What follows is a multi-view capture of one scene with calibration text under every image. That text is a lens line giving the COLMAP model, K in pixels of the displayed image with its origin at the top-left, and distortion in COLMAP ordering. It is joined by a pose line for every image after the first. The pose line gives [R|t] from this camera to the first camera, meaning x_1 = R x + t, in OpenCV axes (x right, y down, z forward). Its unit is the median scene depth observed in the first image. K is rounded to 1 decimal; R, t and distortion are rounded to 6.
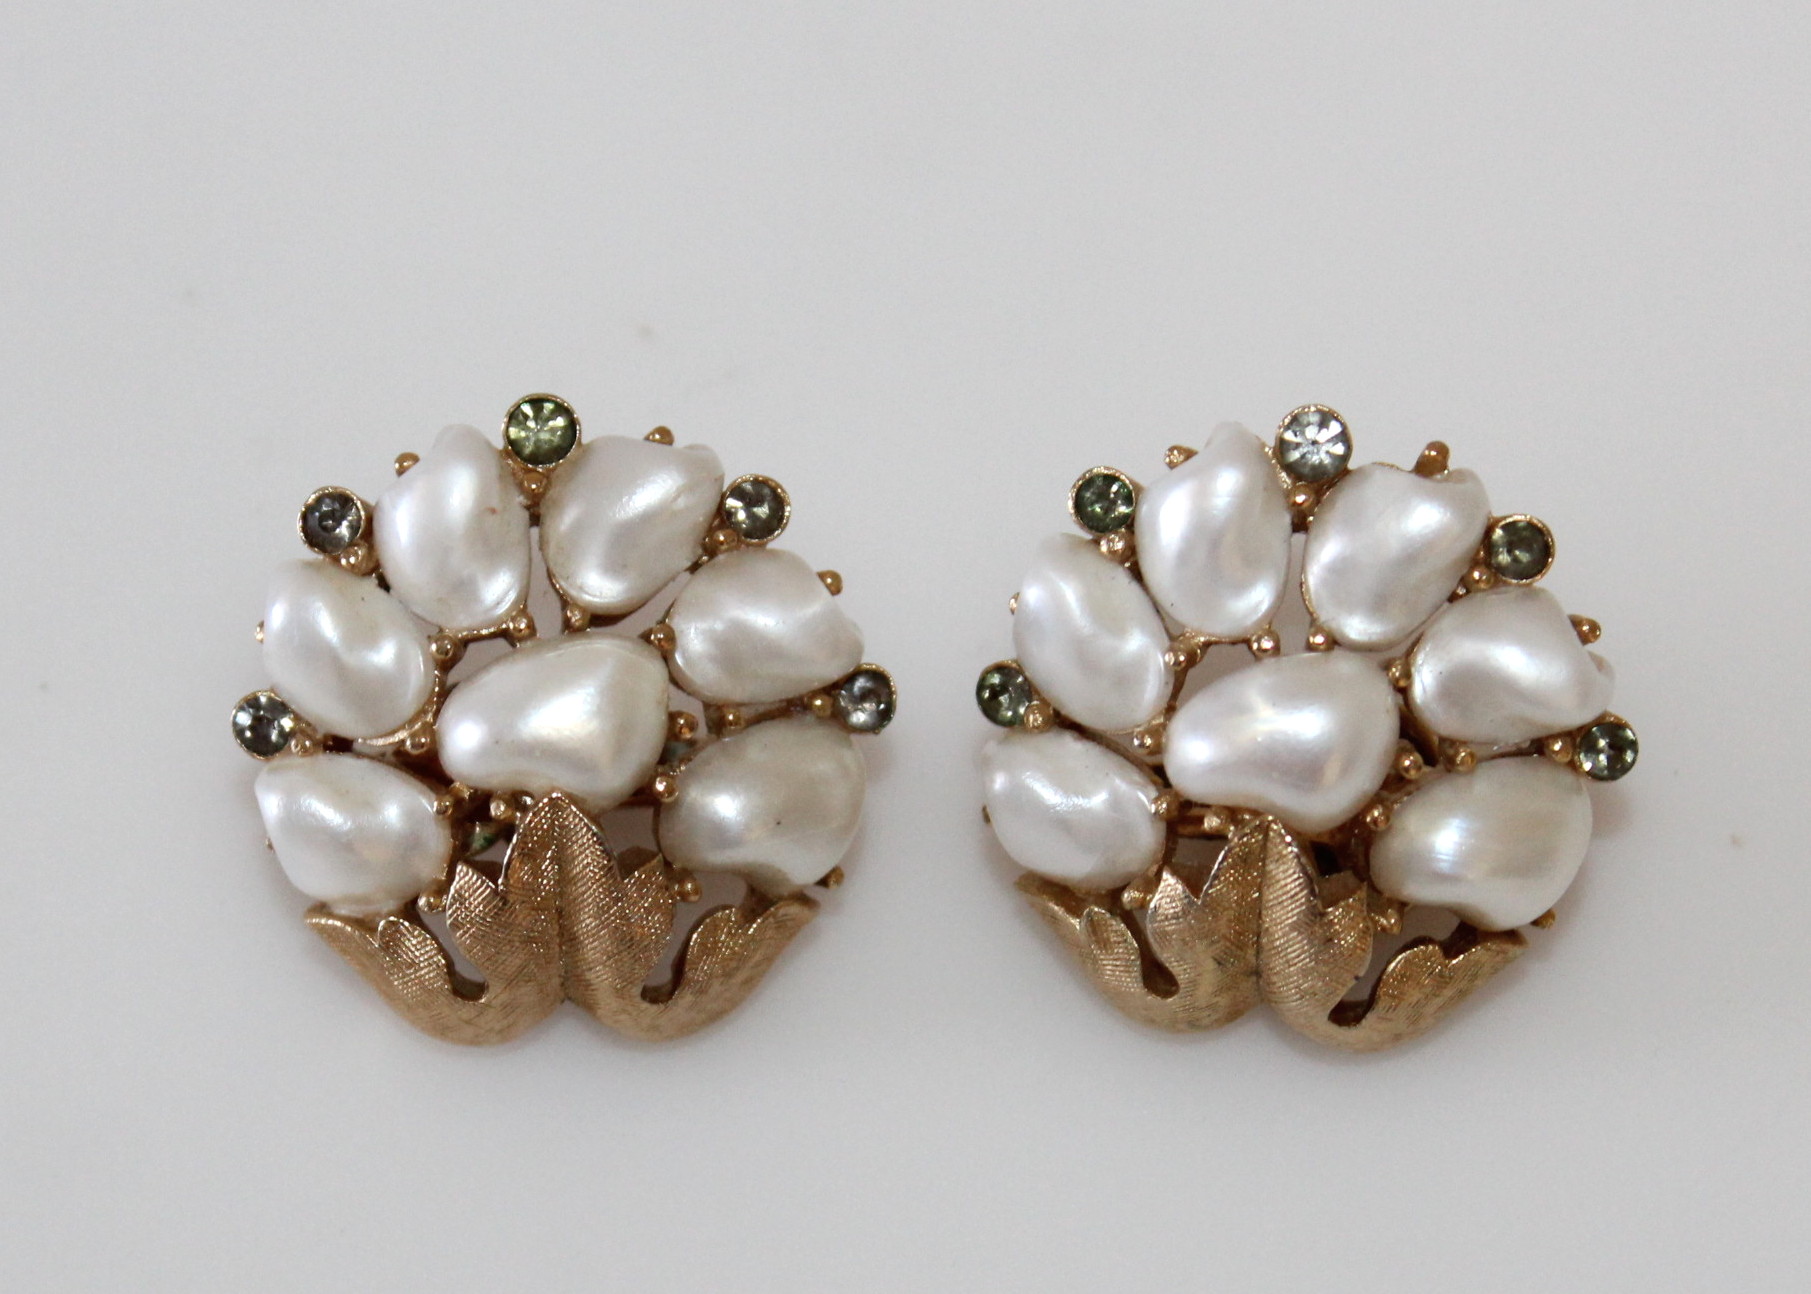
lens RADIAL K [[5996.5, 0, 903.7], [0, 5996.5, 653.5], [0, 0, 1]] dist [0.156137, 0.000000]
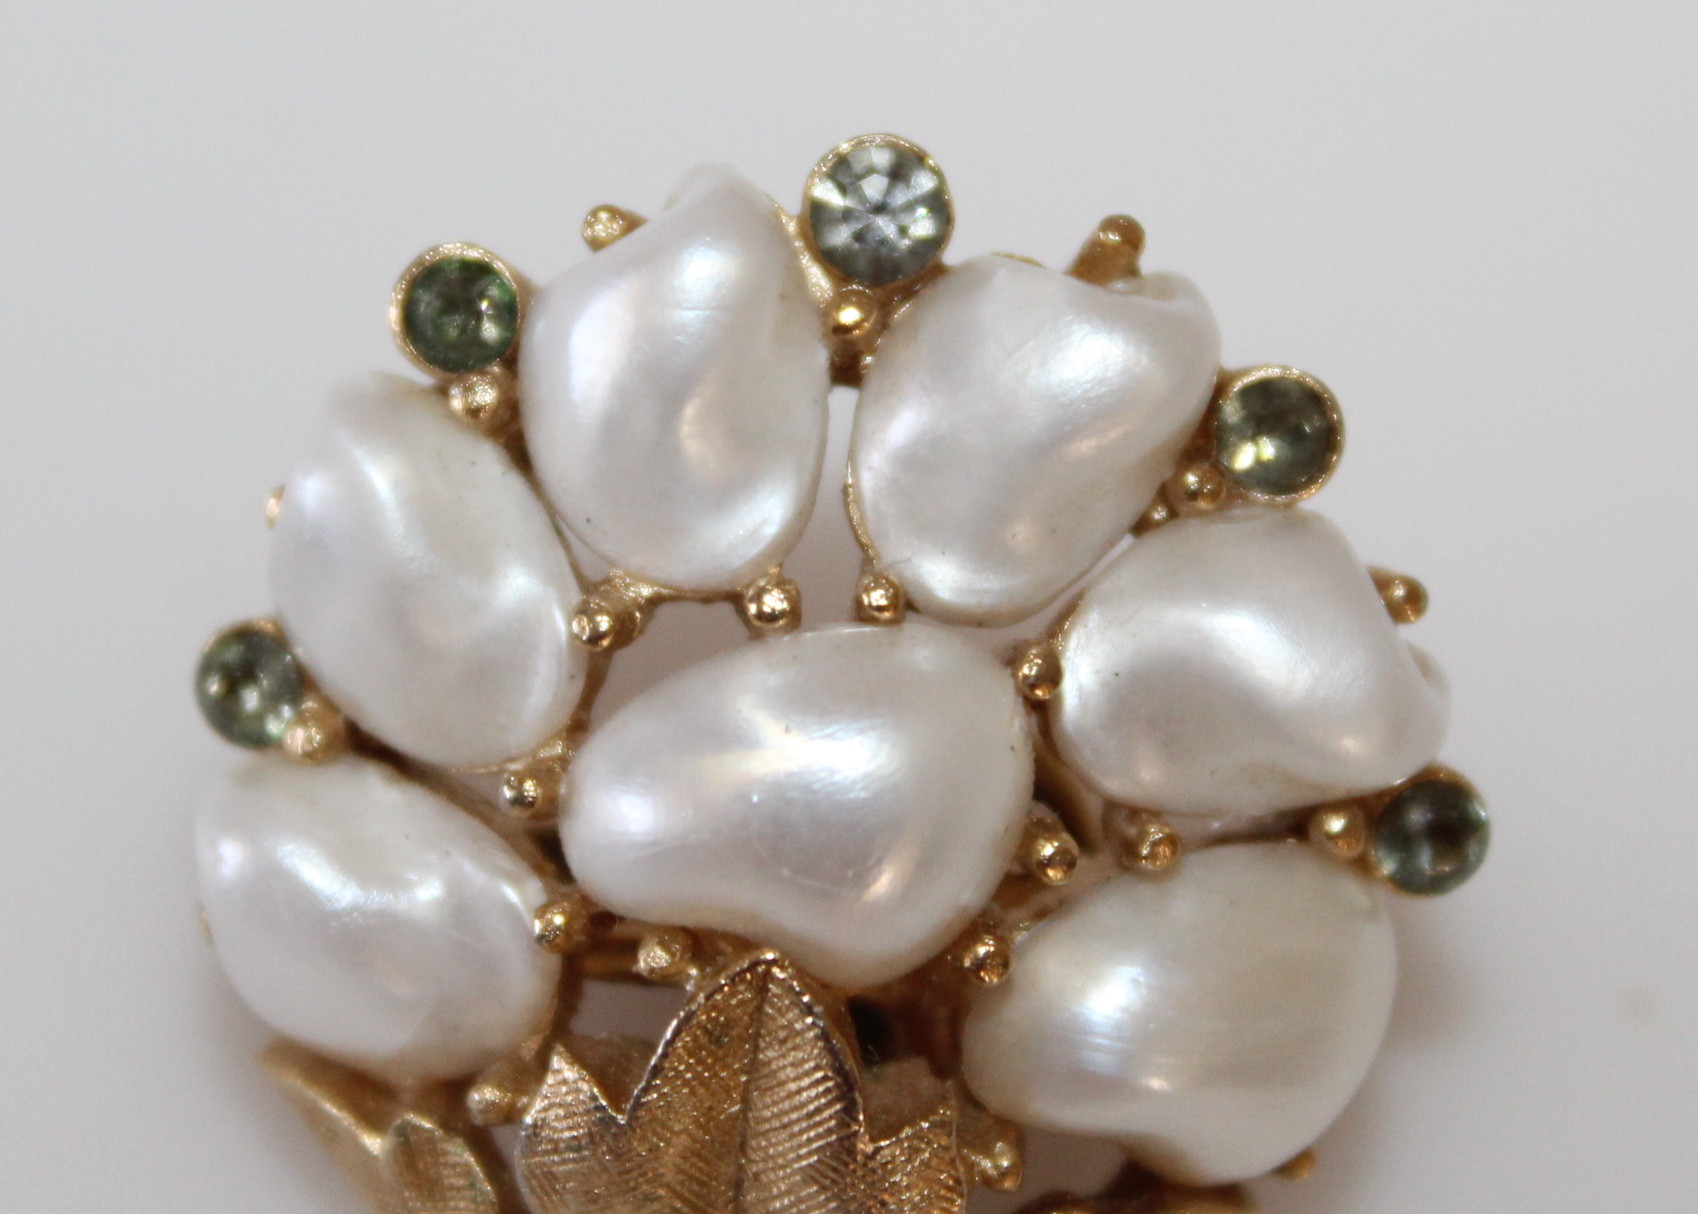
lens RADIAL K [[5622.3, 0, 839.6], [0, 5622.3, 610.2], [0, 0, 1]] dist [0.156137, 0.000000]
pose [[0.995162, 0.032949, 0.092556, 0.022376], [-0.033516, 0.999428, 0.004576, -0.003452], [-0.092353, -0.007656, 0.995697, 0.529625]]
